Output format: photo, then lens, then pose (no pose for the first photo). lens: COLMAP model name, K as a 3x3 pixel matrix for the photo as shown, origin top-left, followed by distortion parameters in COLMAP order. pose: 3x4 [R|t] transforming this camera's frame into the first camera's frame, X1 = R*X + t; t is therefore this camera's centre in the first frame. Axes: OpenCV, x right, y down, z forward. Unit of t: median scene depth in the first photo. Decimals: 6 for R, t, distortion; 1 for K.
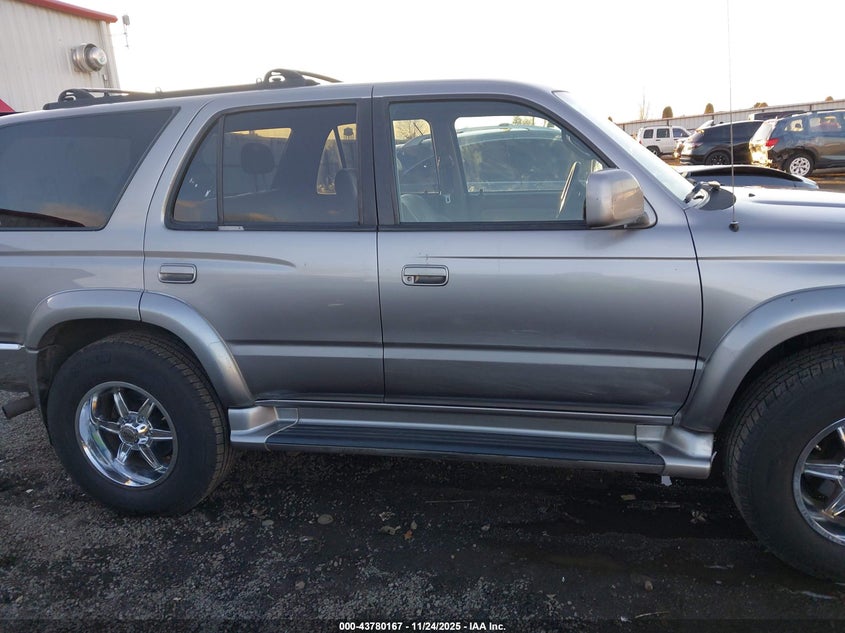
lens RADIAL K [[646.0, 0, 422.5], [0, 646.0, 316.5], [0, 0, 1]] dist [0.006383, 0.005055]
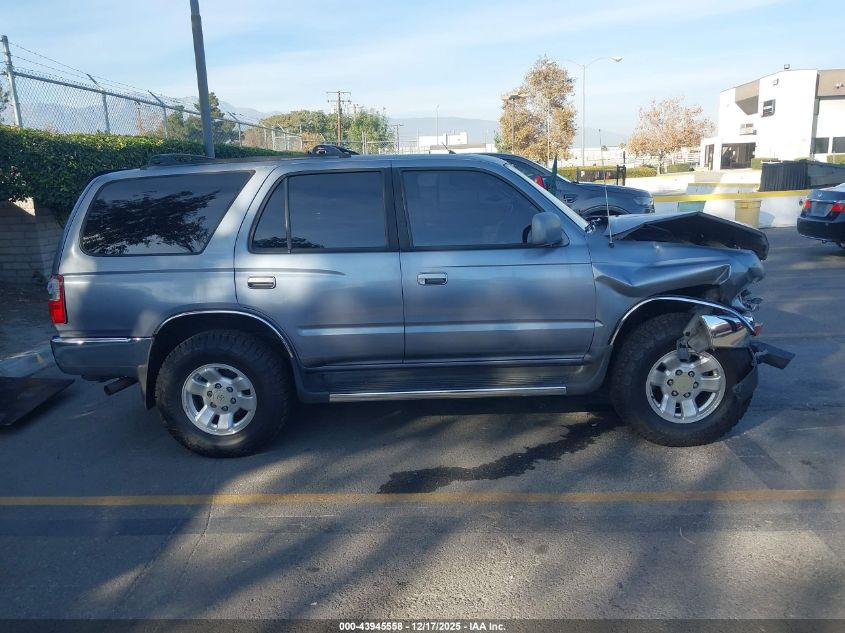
lens RADIAL K [[646.0, 0, 422.5], [0, 646.0, 316.5], [0, 0, 1]] dist [0.006383, 0.005055]
pose [[0.986493, -0.035301, 0.159952, -0.277891], [0.038111, 0.999168, -0.014537, 0.052427], [-0.159305, 0.020437, 0.987018, -0.575194]]
